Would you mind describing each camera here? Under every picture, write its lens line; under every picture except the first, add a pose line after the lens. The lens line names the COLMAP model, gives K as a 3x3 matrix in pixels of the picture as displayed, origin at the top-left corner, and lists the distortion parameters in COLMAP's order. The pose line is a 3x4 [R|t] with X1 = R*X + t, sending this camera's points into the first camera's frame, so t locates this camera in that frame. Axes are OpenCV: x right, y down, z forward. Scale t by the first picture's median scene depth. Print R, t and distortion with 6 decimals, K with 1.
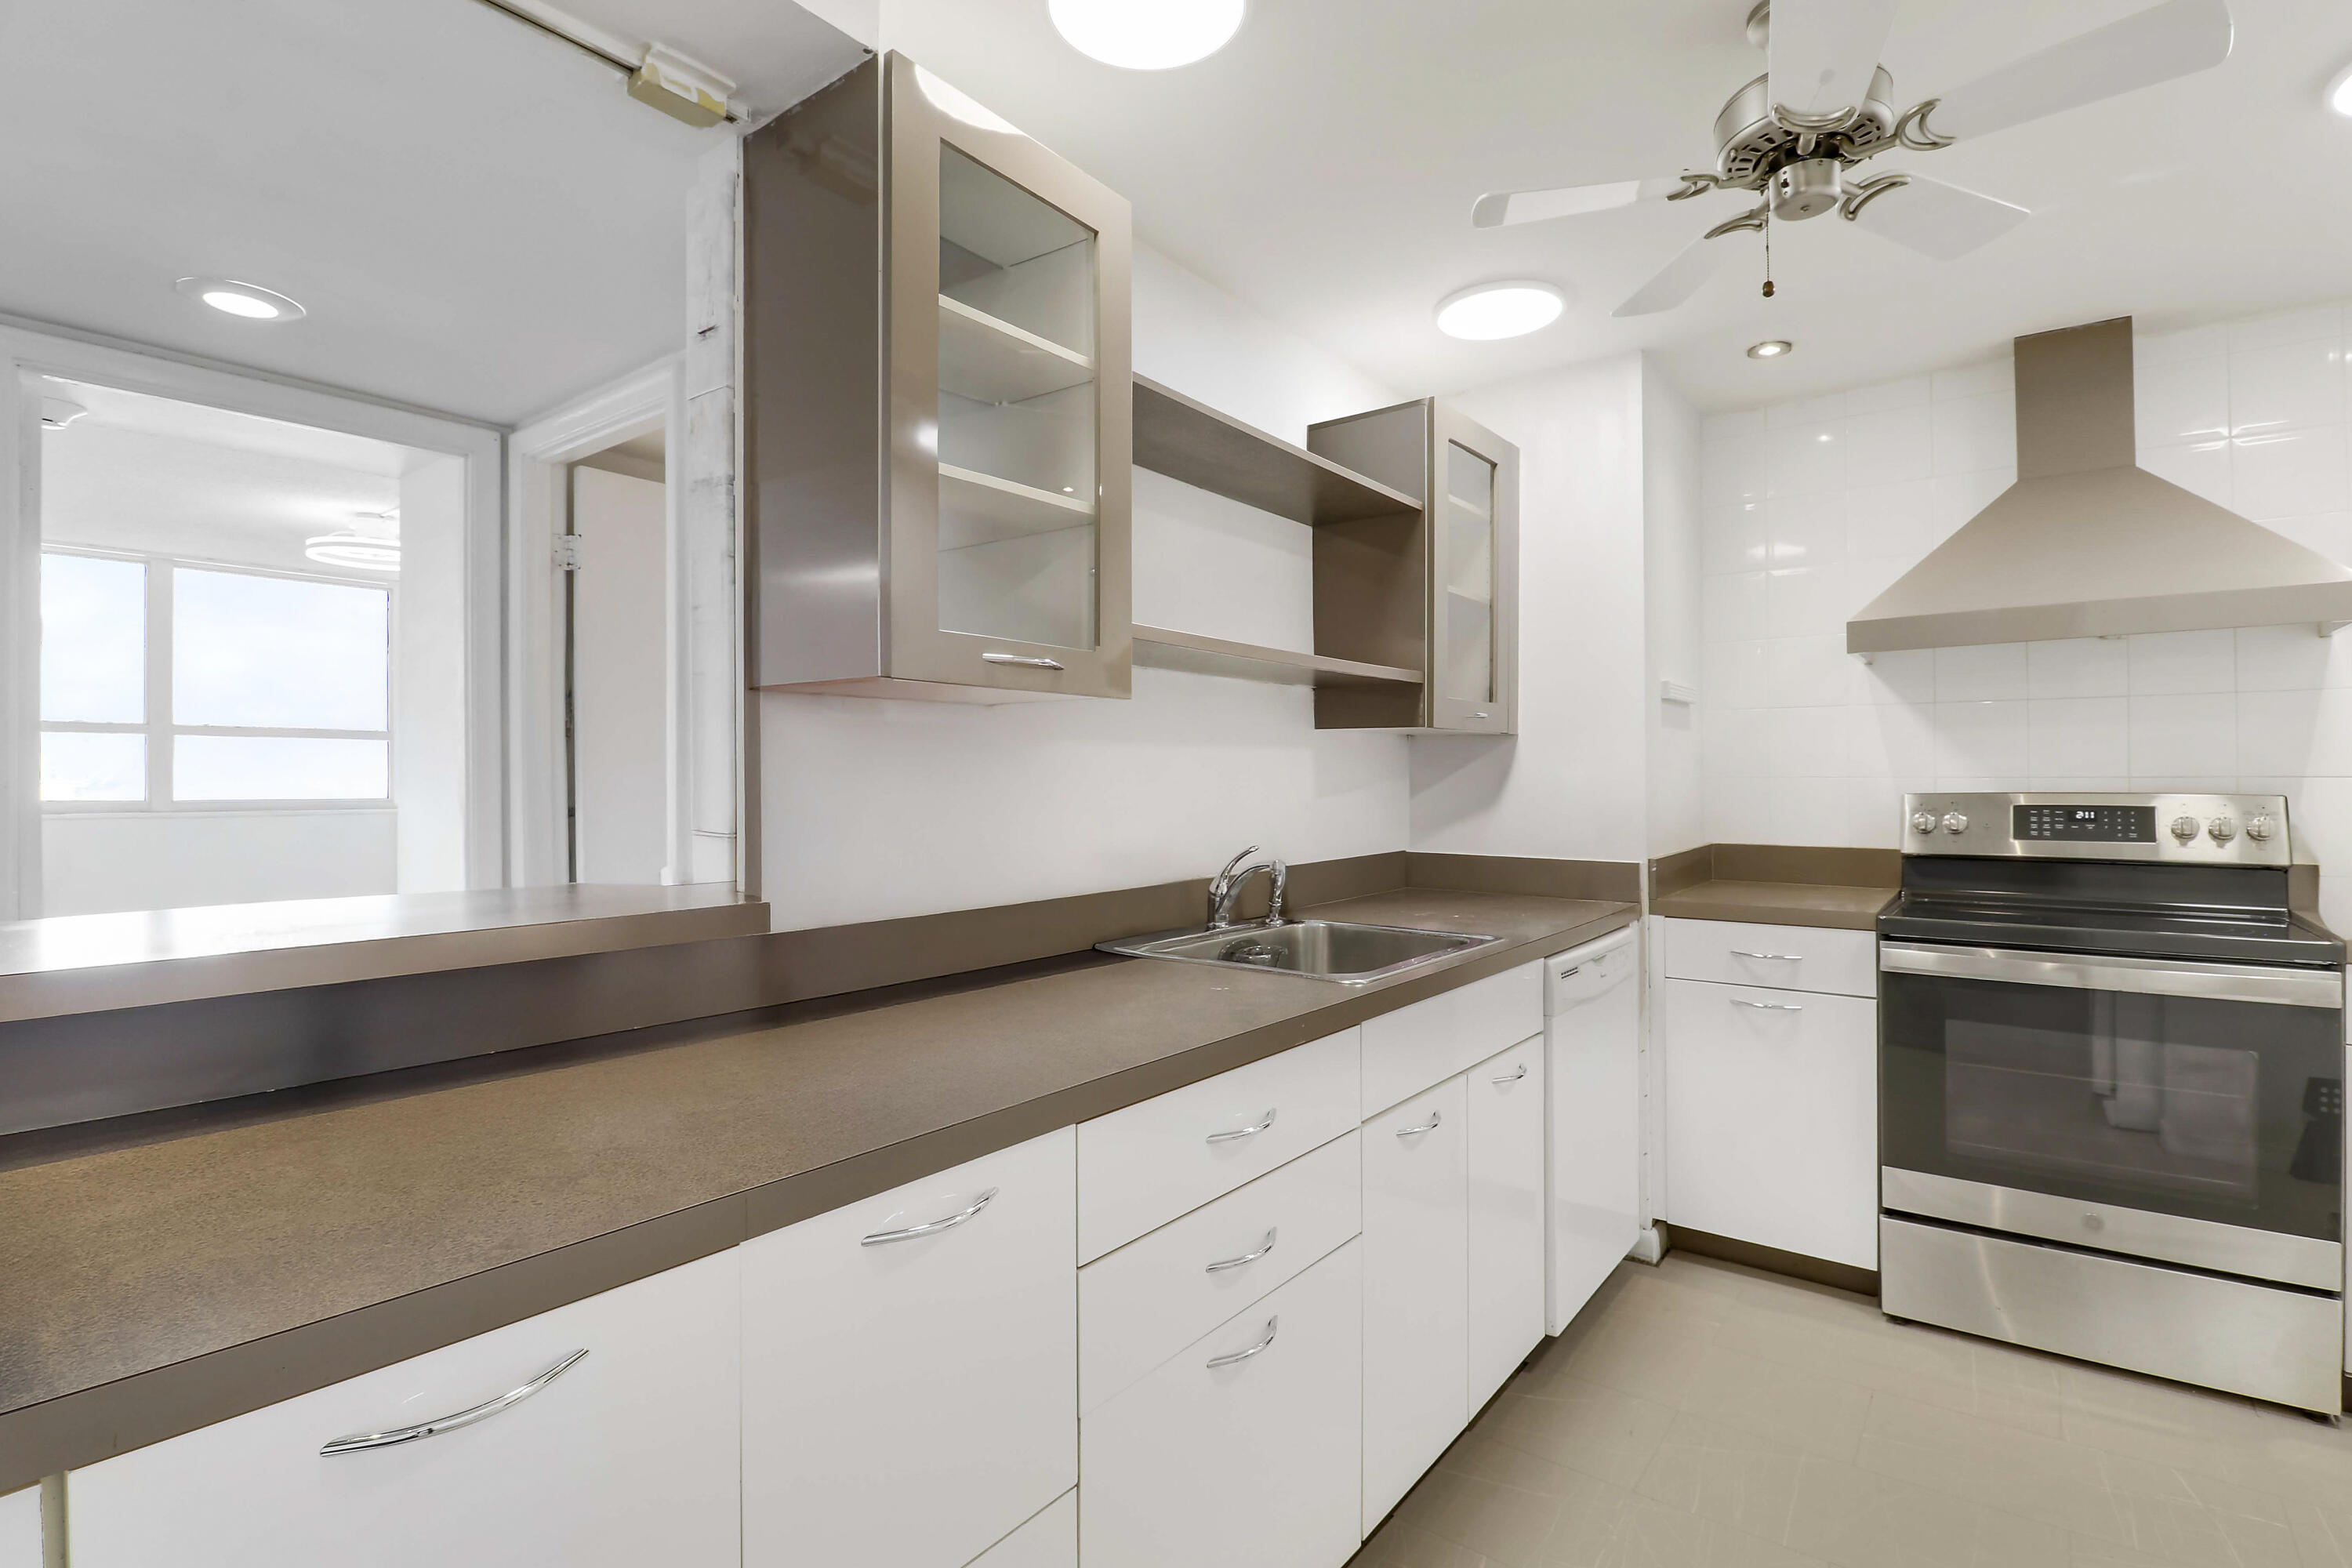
lens RADIAL K [[1123.3, 0, 1171.5], [0, 1123.3, 760.5], [0, 0, 1]] dist [0.000789, -0.010221]
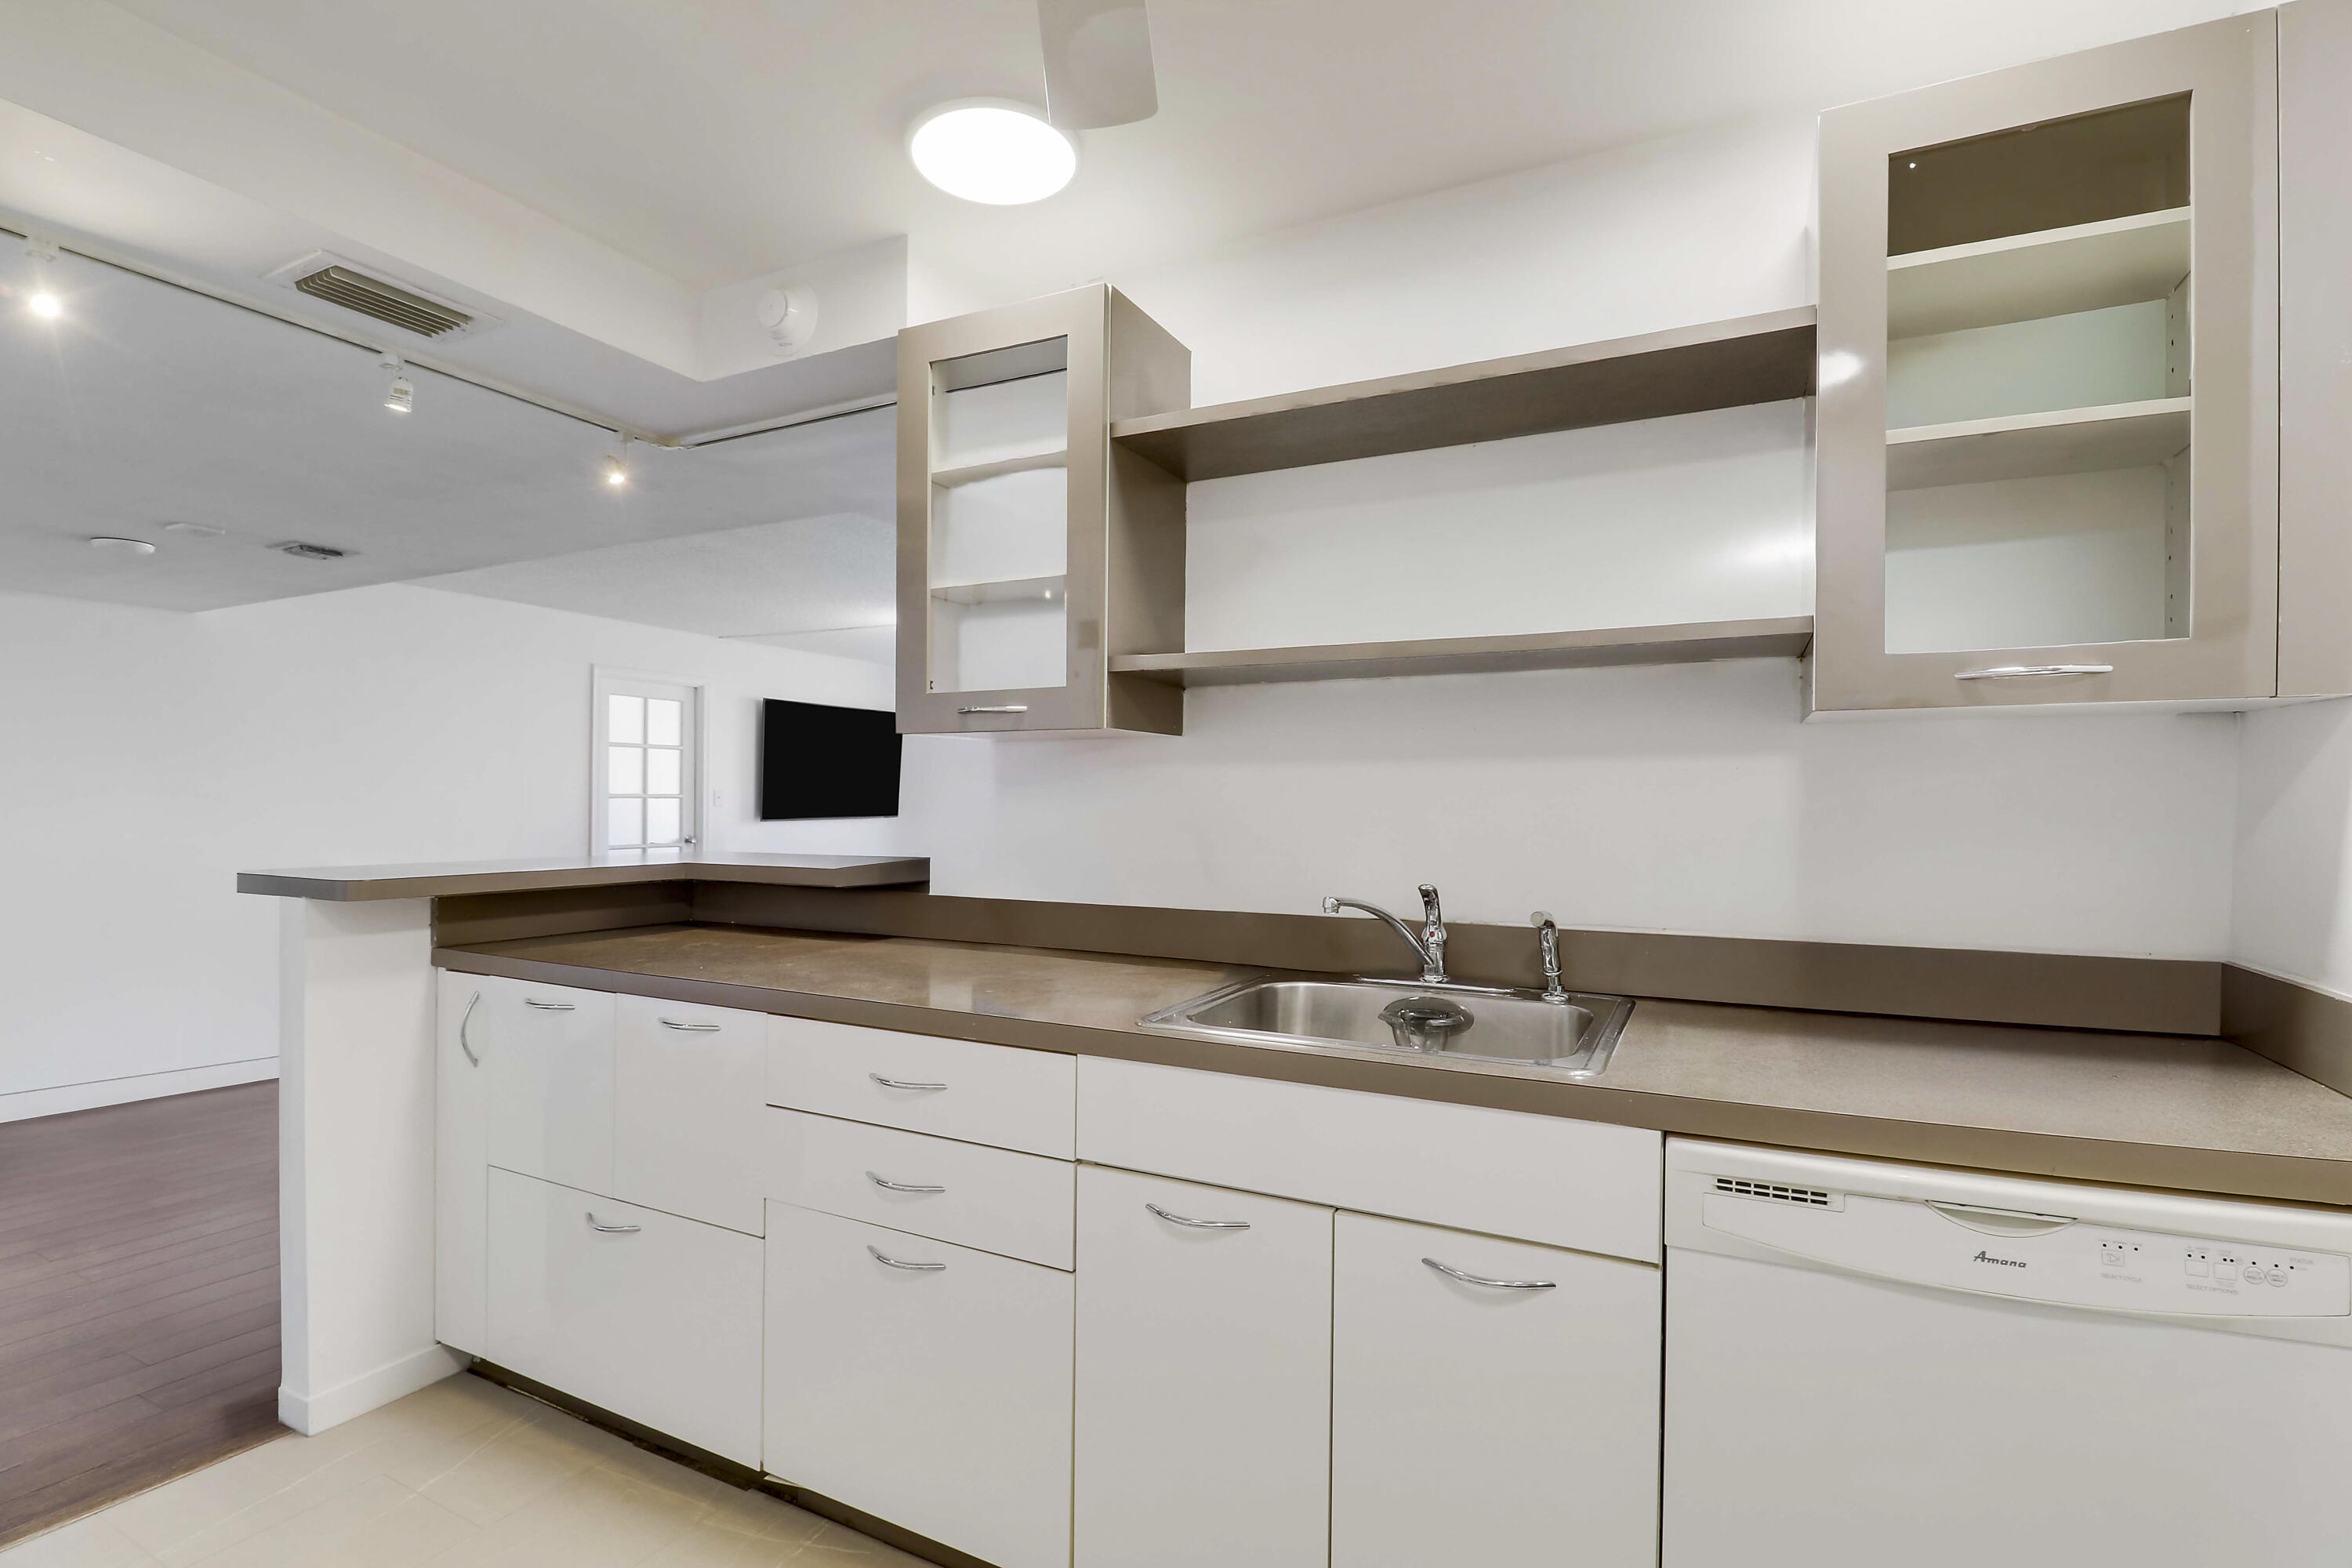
lens RADIAL K [[1098.7, 0, 1198.1], [0, 1098.7, 798.4], [0, 0, 1]] dist [-0.000599, -0.009825]
pose [[0.200030, 0.000046, -0.979790, 0.722933], [0.009869, 0.999949, 0.002061, 0.008756], [0.979740, -0.010082, 0.200019, 0.591878]]
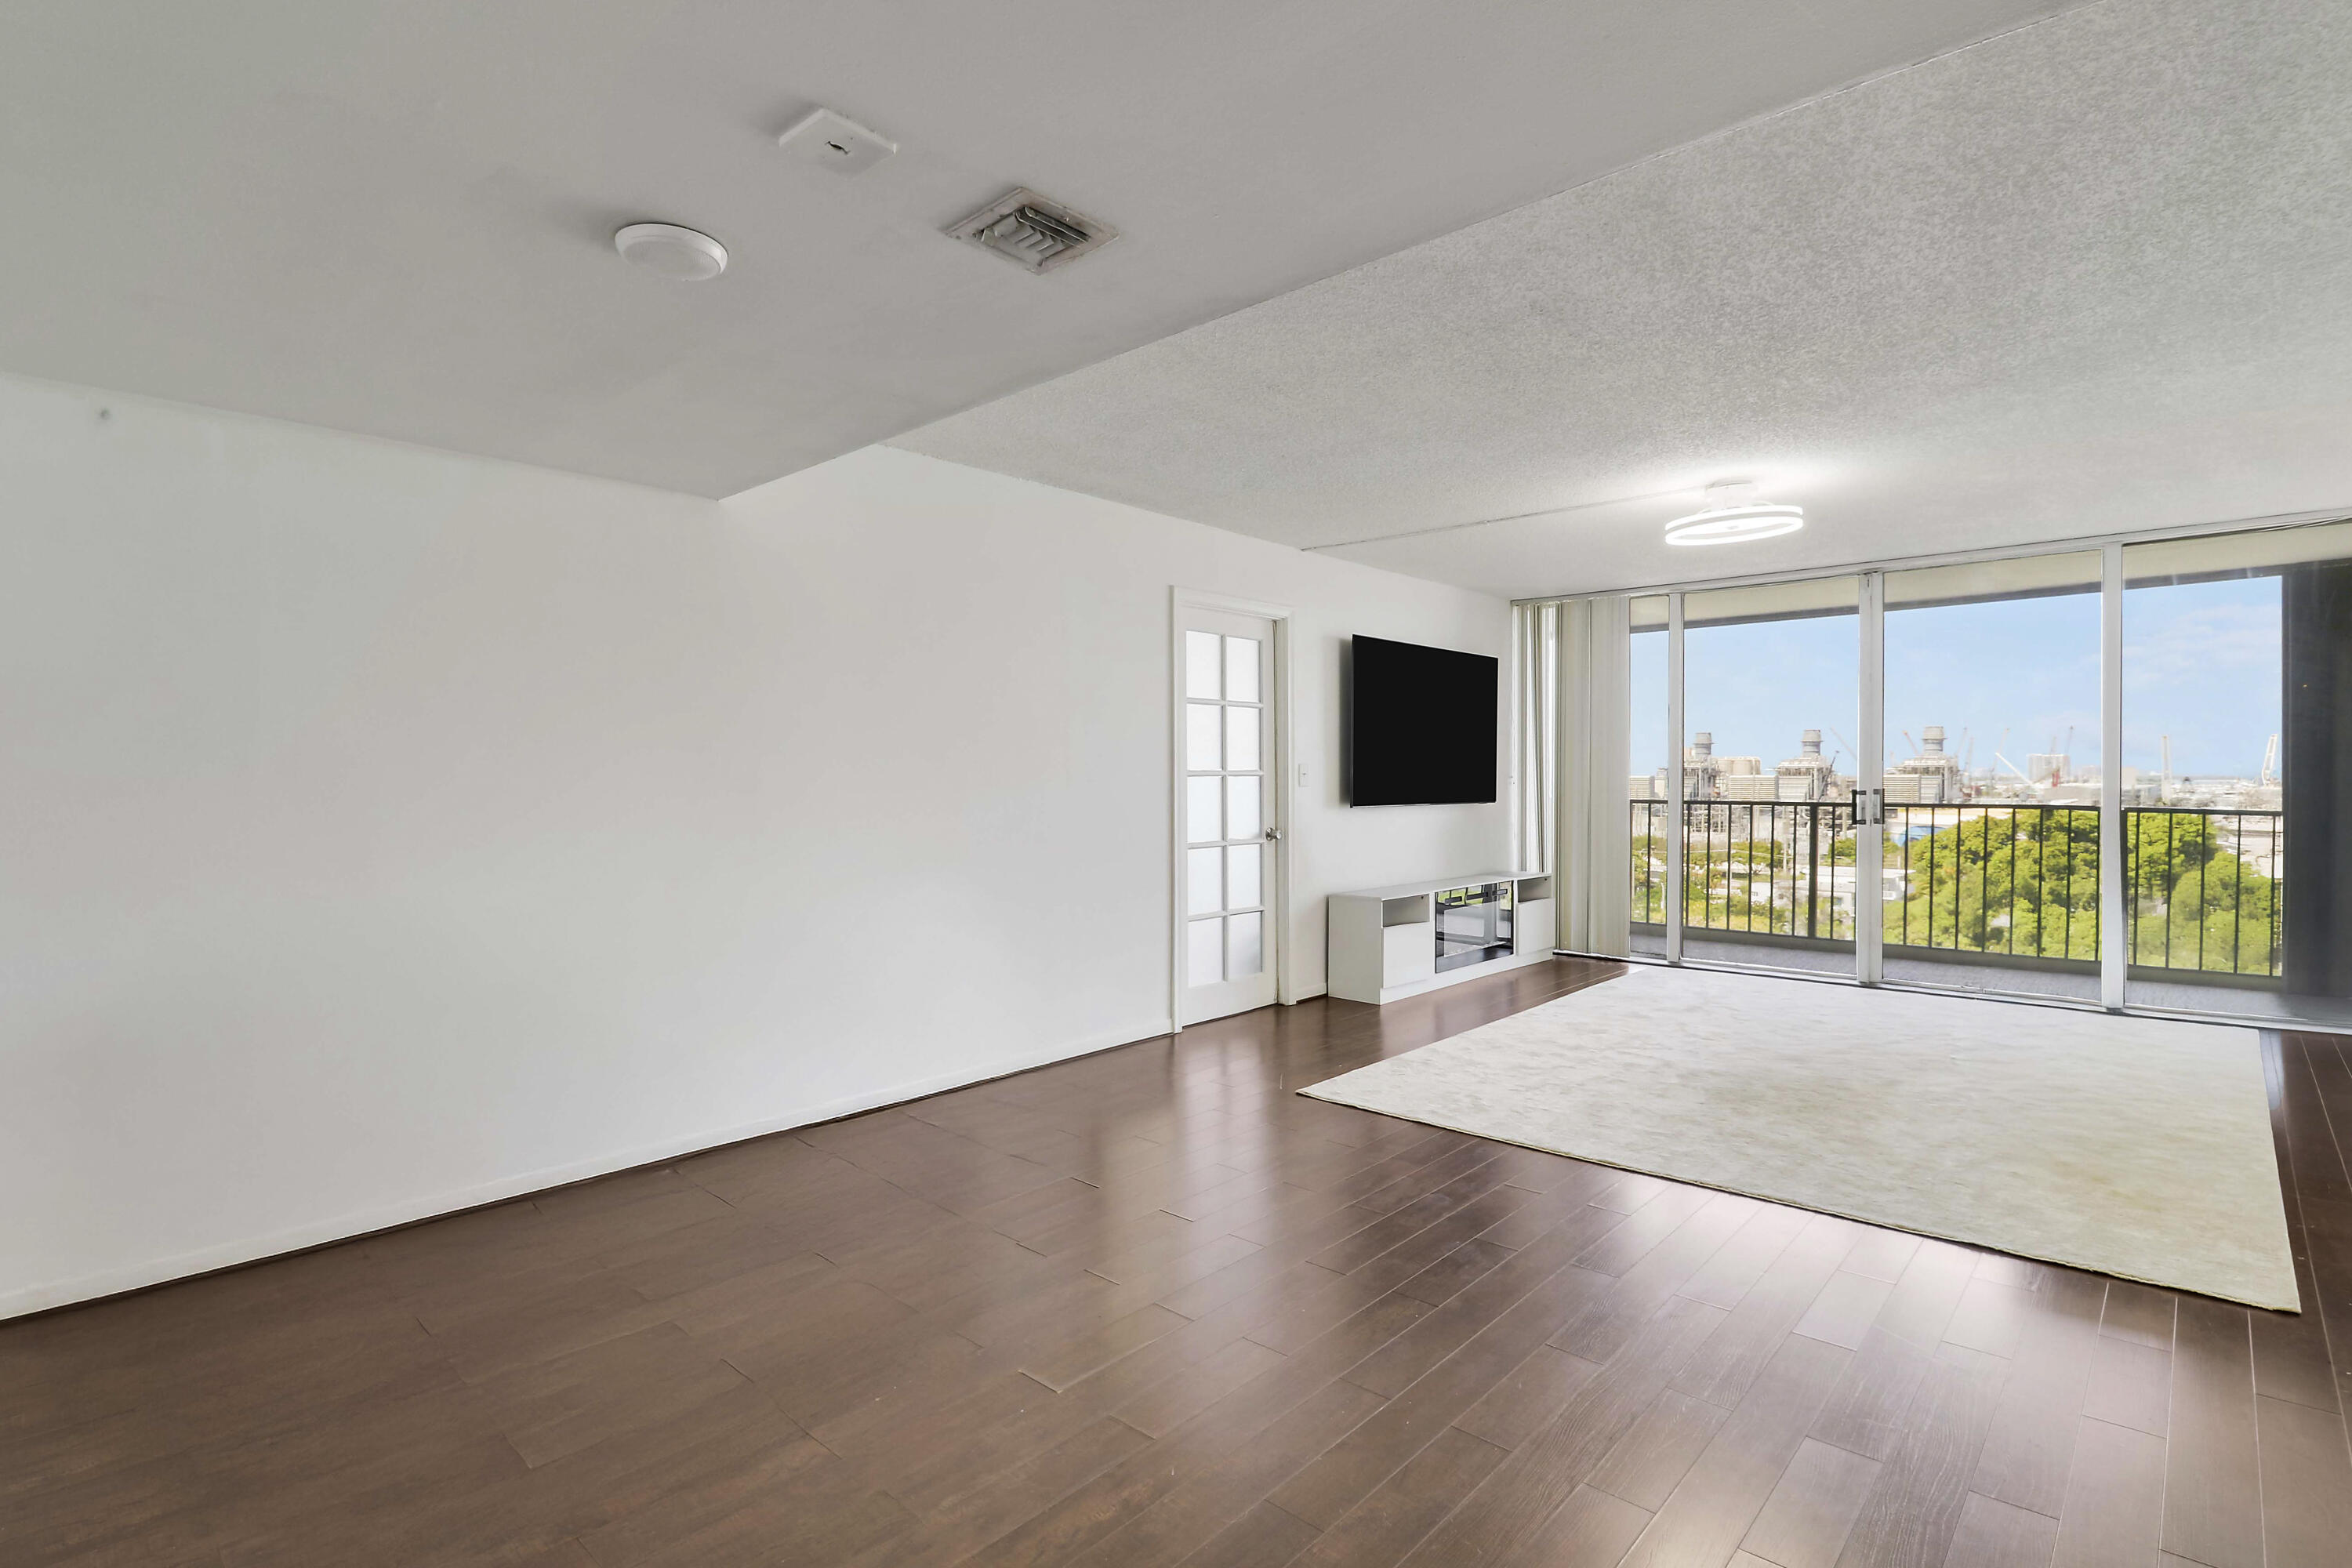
lens RADIAL K [[1124.5, 0, 1206.5], [0, 1124.5, 790.7], [0, 0, 1]] dist [0.000872, -0.009876]
pose [[-0.068672, 0.014621, -0.997532, -0.310070], [0.018702, 0.999736, 0.013366, -0.002037], [0.997464, -0.017738, -0.068927, -0.147931]]
